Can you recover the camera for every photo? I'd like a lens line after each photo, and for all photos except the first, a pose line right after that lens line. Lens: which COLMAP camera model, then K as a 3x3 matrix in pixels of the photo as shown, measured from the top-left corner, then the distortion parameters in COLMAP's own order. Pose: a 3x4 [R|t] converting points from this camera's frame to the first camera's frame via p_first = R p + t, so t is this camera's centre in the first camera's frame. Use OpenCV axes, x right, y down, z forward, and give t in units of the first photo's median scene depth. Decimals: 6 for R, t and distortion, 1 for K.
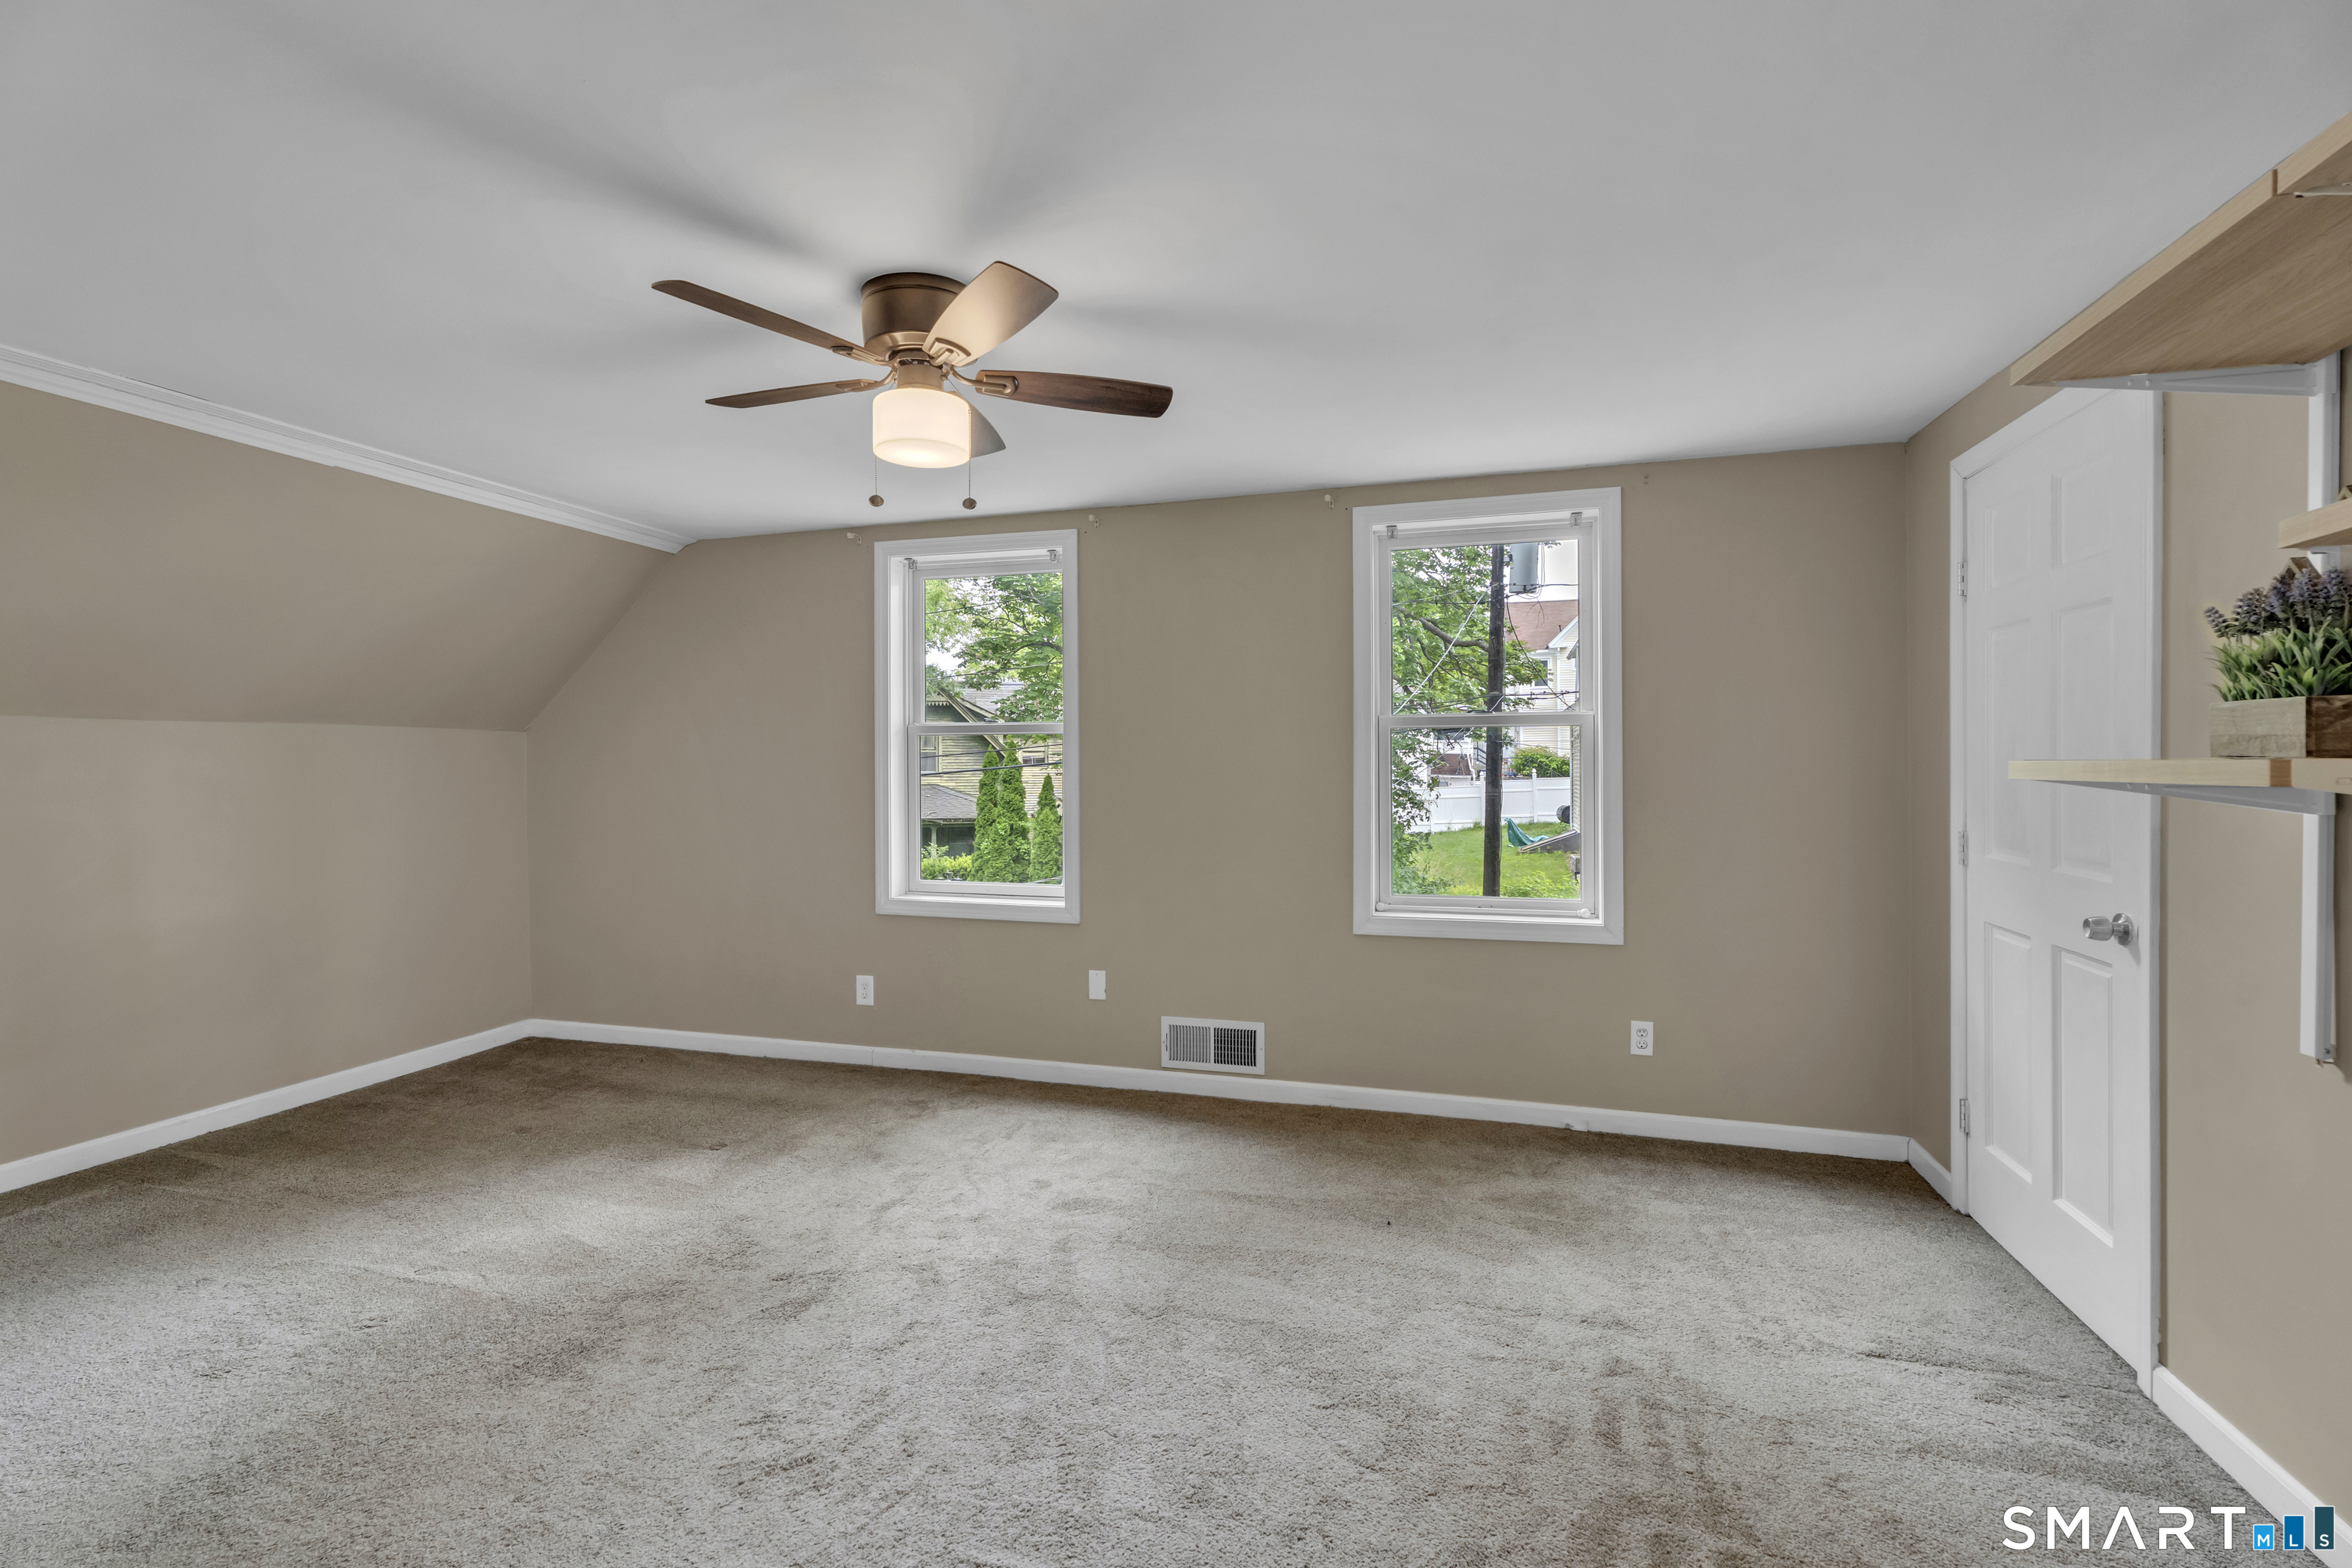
lens RADIAL K [[1058.7, 0, 1172.7], [0, 1058.7, 778.3], [0, 0, 1]] dist [0.008382, 0.000174]
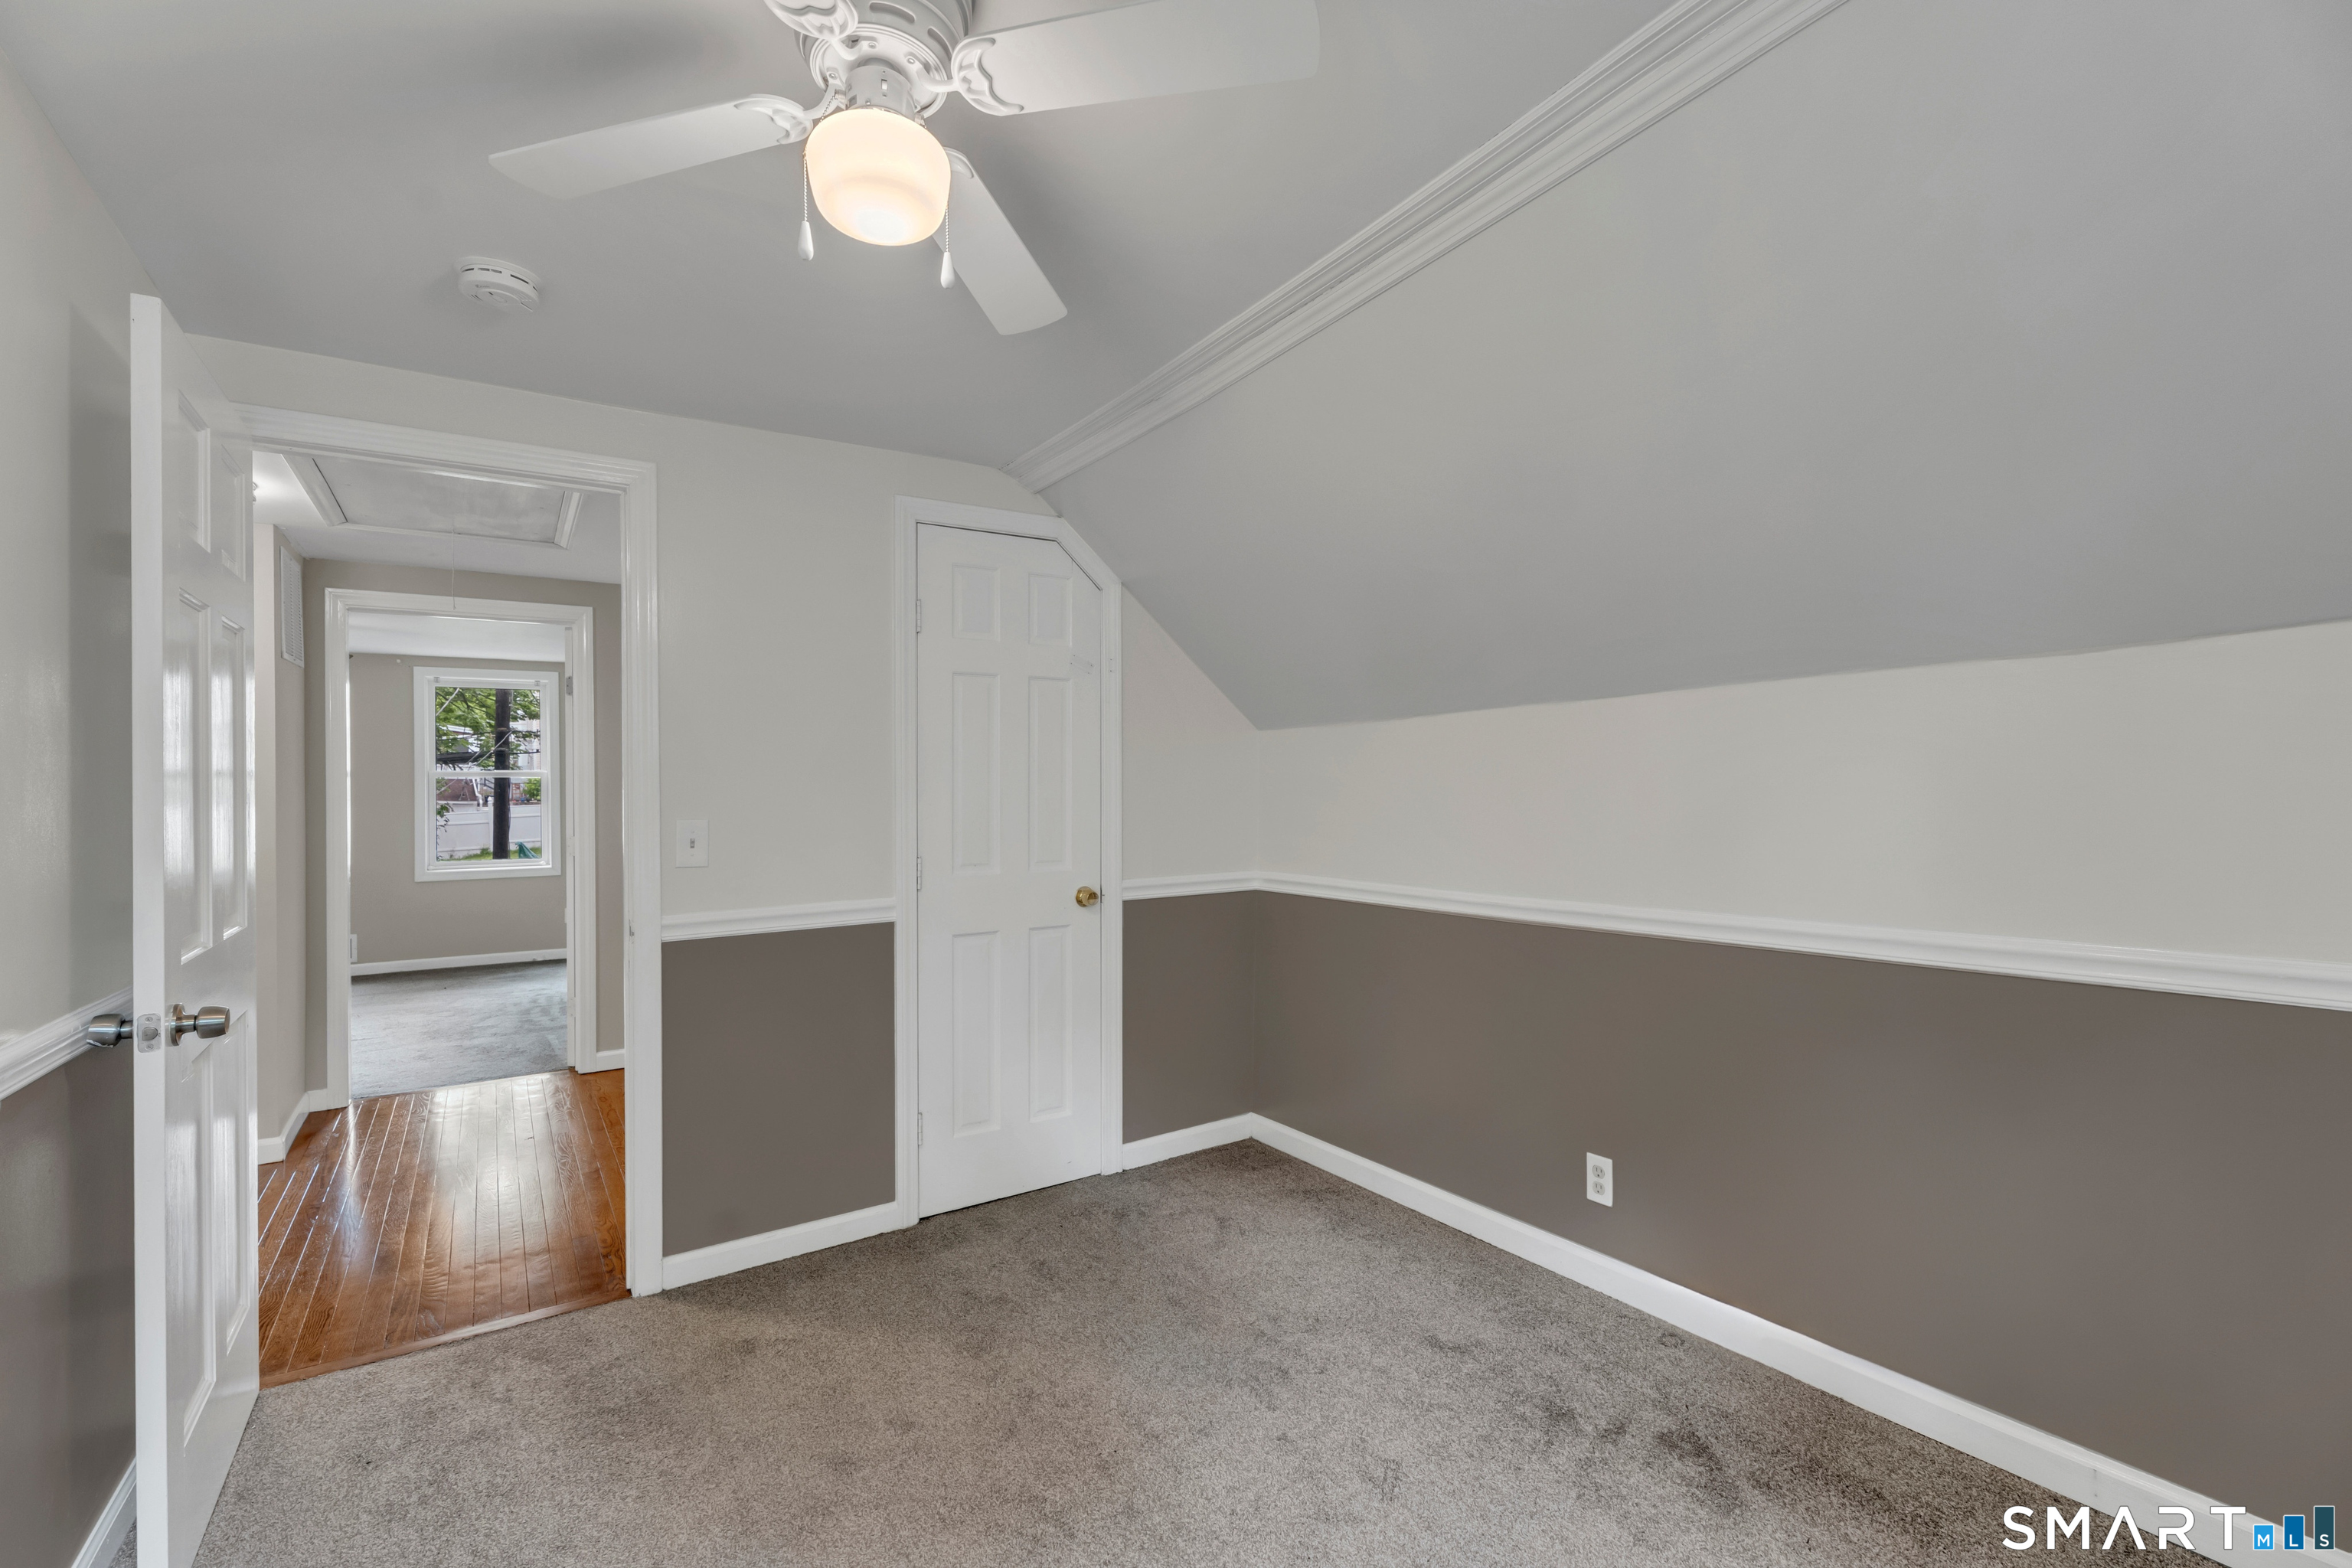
lens RADIAL K [[1058.7, 0, 1172.7], [0, 1058.7, 778.3], [0, 0, 1]] dist [0.008382, 0.000174]
pose [[0.656281, 0.011185, 0.754434, -0.443355], [0.006276, 0.999775, -0.020283, -0.000064], [-0.754490, 0.018046, 0.656063, -1.530485]]
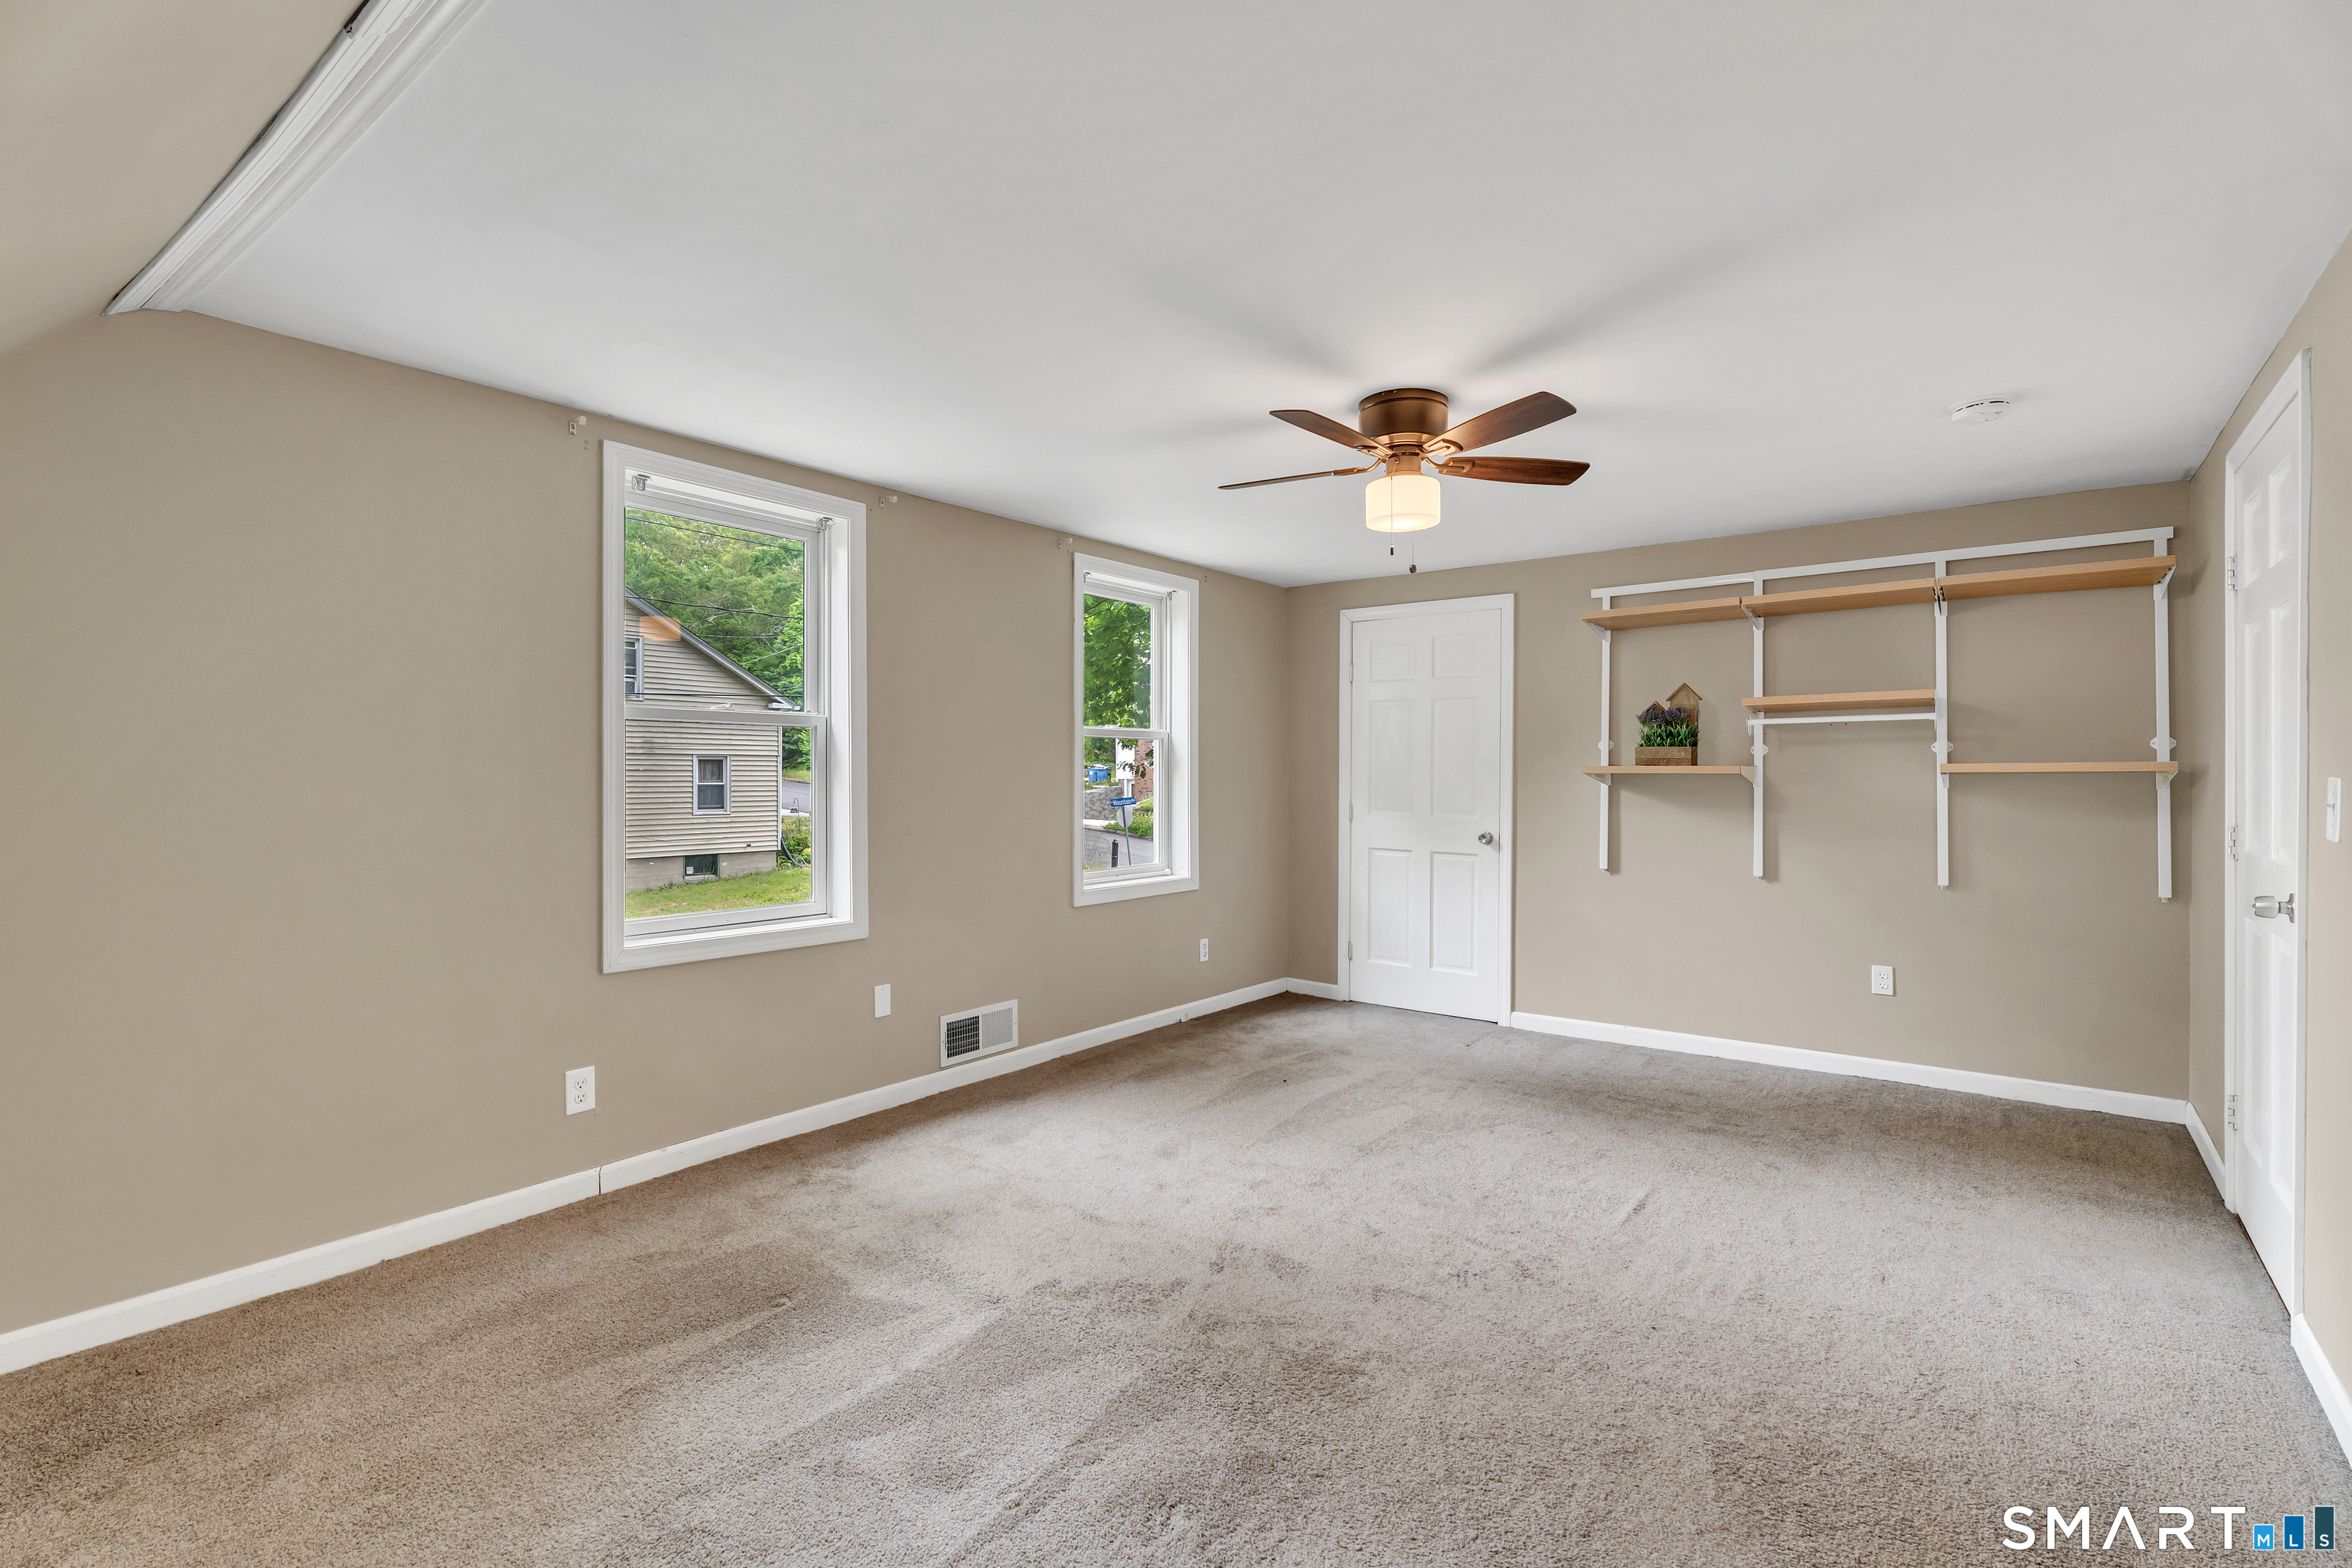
lens RADIAL K [[1058.7, 0, 1172.7], [0, 1058.7, 778.3], [0, 0, 1]] dist [0.008382, 0.000174]
pose [[0.369665, -0.001420, 0.929164, -0.964389], [0.006425, 0.999979, -0.001028, 0.003619], [-0.929143, 0.006350, 0.369666, 0.484368]]
